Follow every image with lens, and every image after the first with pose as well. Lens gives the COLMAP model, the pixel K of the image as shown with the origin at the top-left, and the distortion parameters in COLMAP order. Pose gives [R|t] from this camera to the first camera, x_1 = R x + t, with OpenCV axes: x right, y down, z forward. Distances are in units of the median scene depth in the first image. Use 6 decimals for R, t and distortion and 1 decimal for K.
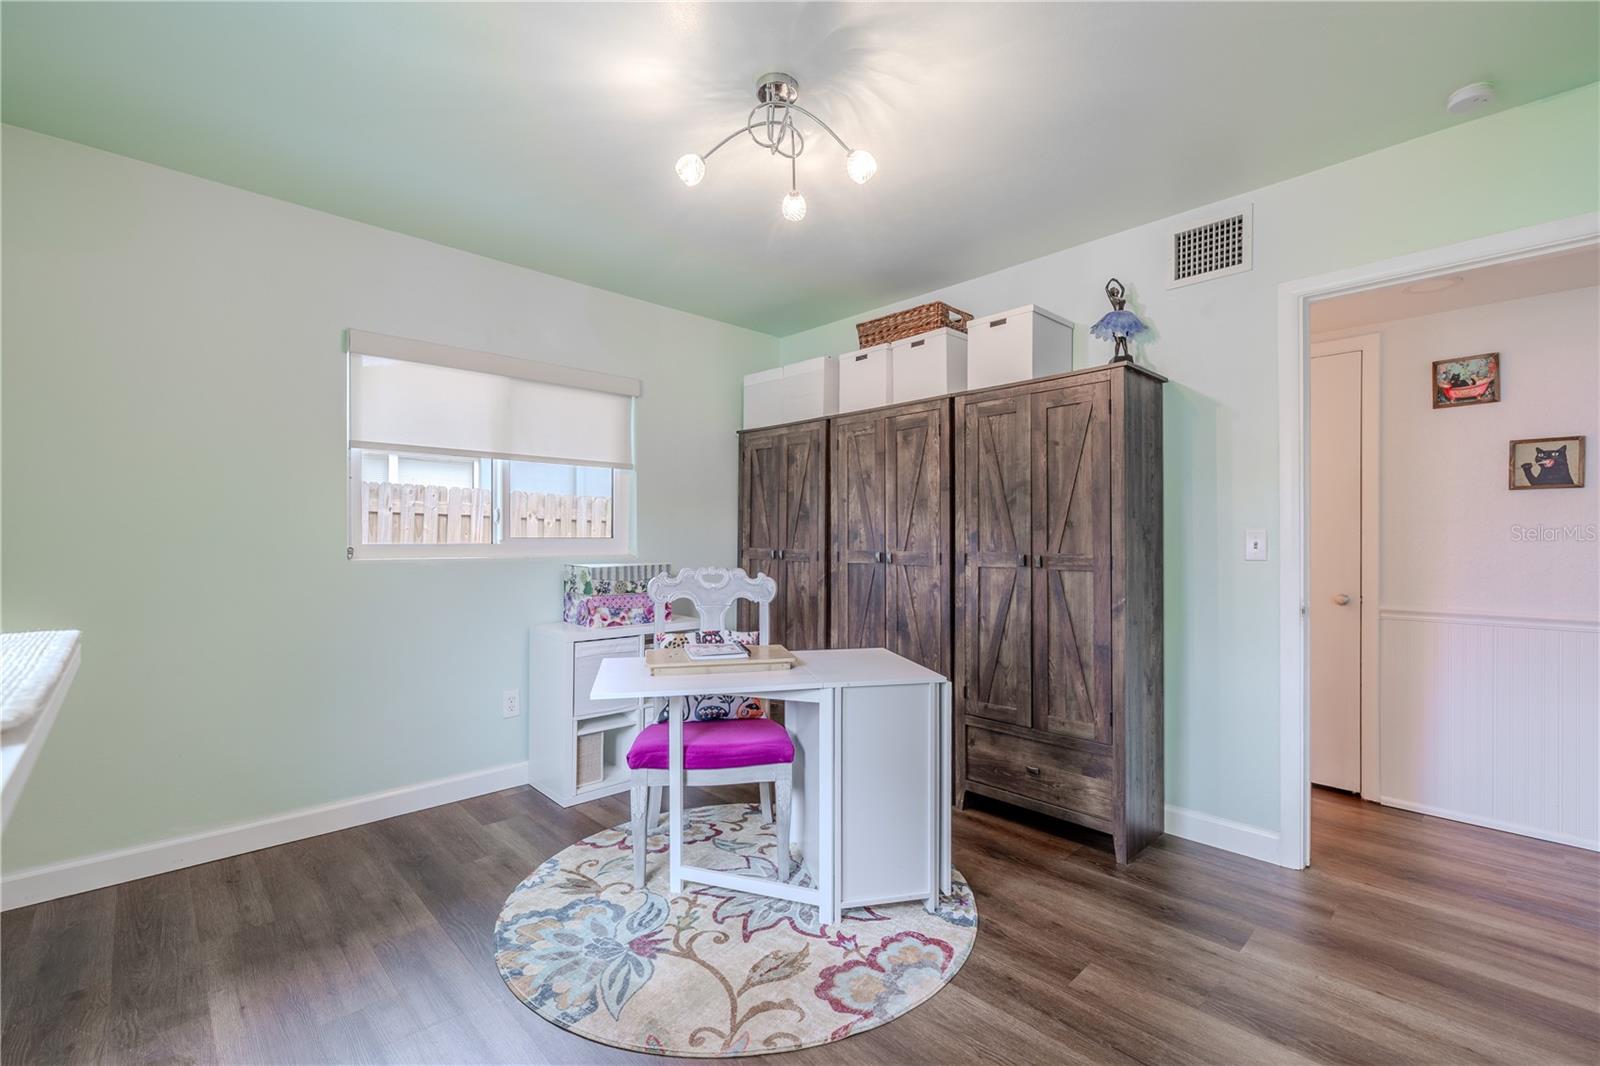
lens RADIAL K [[692.0, 0, 809.4], [0, 692.0, 535.9], [0, 0, 1]] dist [0.002030, -0.000364]
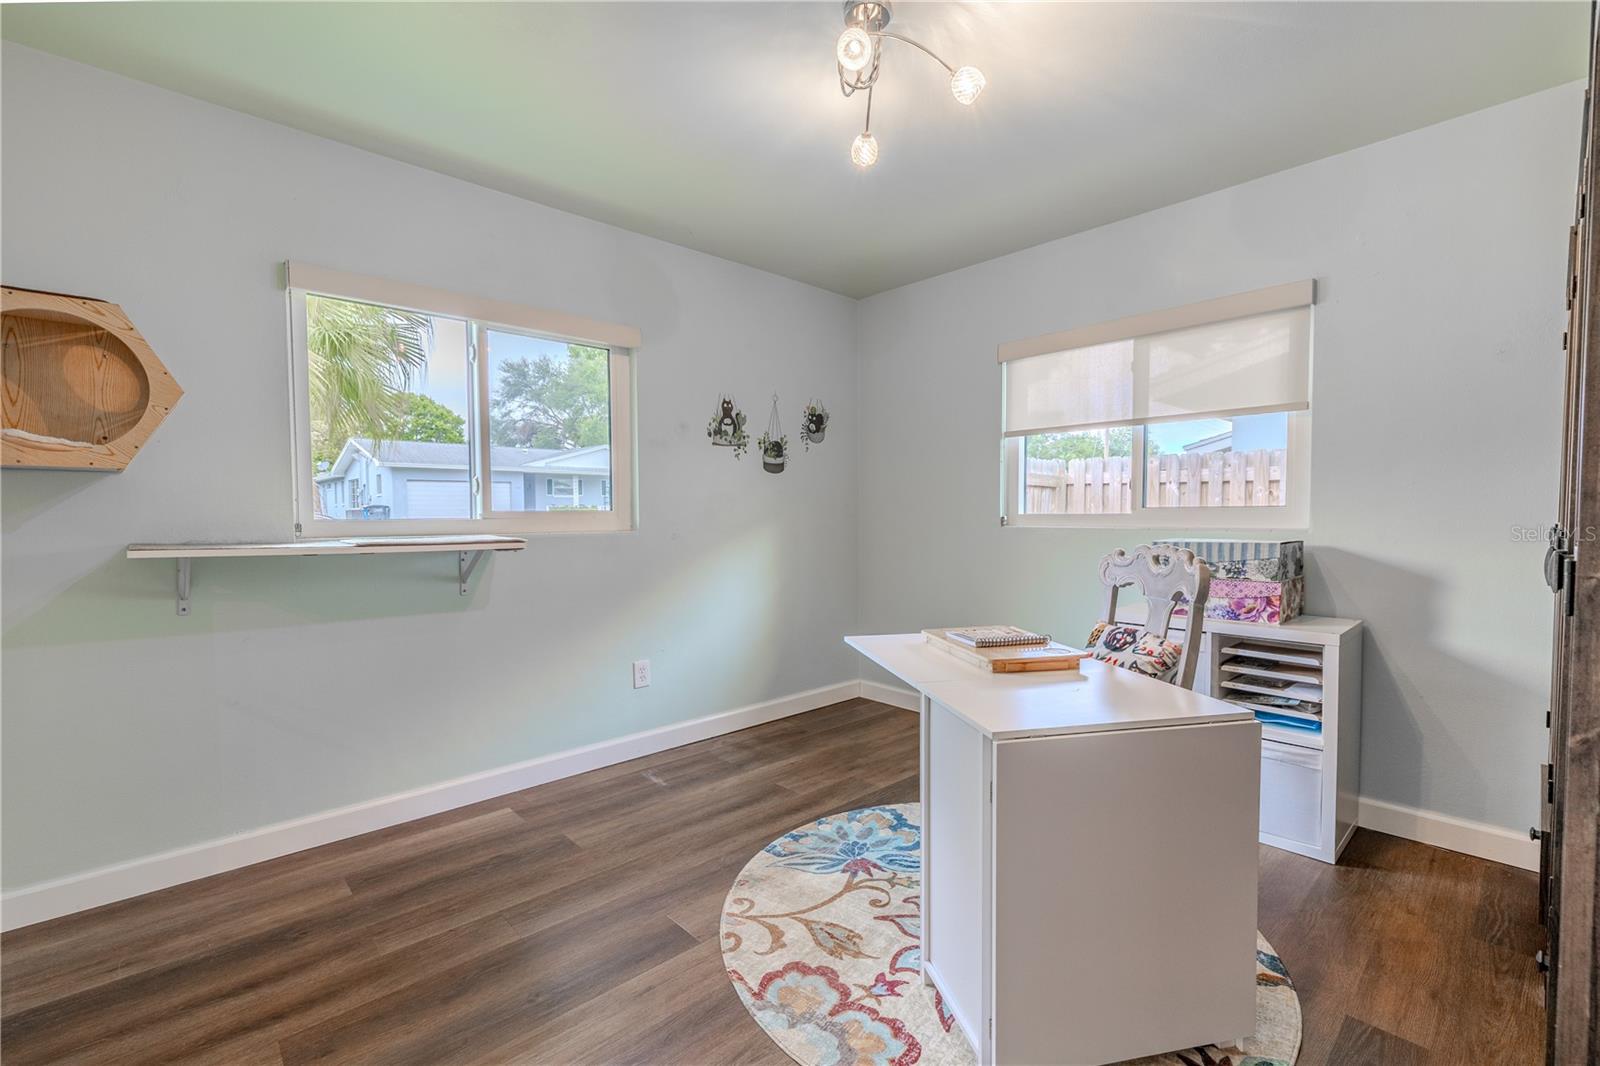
lens RADIAL K [[692.0, 0, 794.8], [0, 692.0, 533.9], [0, 0, 1]] dist [0.002030, -0.000364]
pose [[-0.023344, 0.029068, -0.999305, 0.676025], [0.010964, 0.999525, 0.028818, 0.008646], [0.999667, -0.010284, -0.023652, 0.704242]]
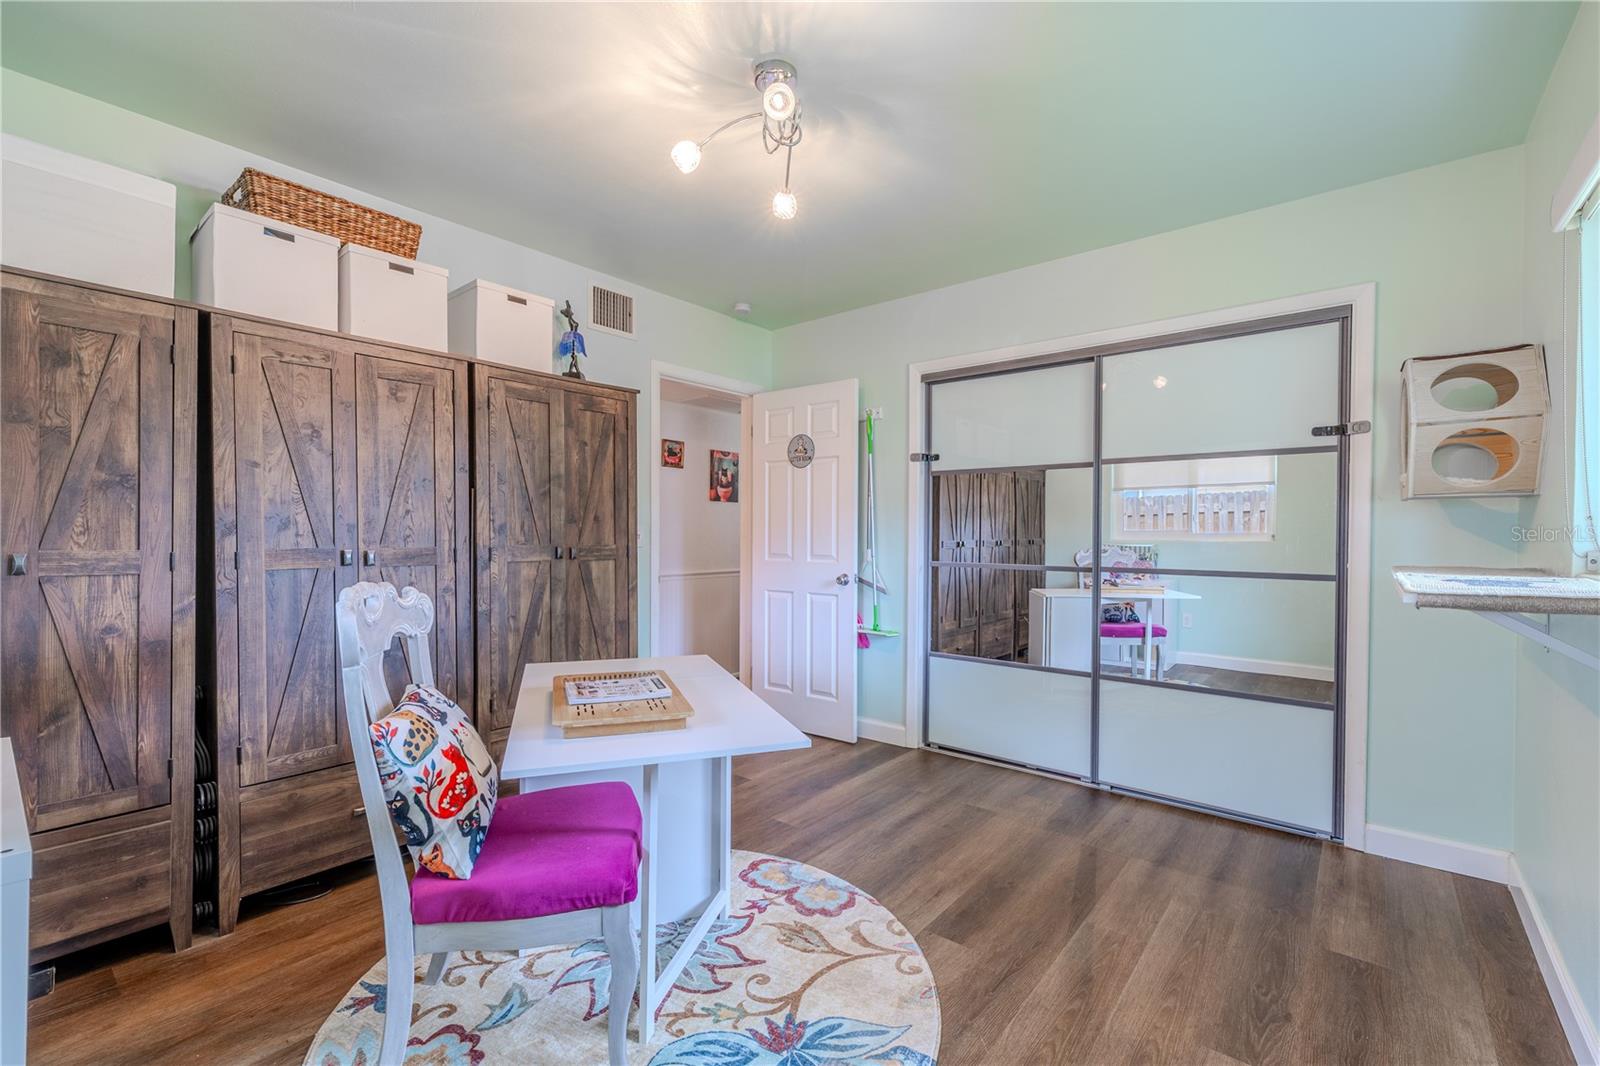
lens RADIAL K [[692.0, 0, 794.9], [0, 692.0, 536.2], [0, 0, 1]] dist [0.002030, -0.000364]
pose [[-0.111149, -0.004625, 0.993793, -0.790219], [-0.009871, 0.999945, 0.003550, 0.004323], [-0.993755, -0.009415, -0.111189, 0.822700]]
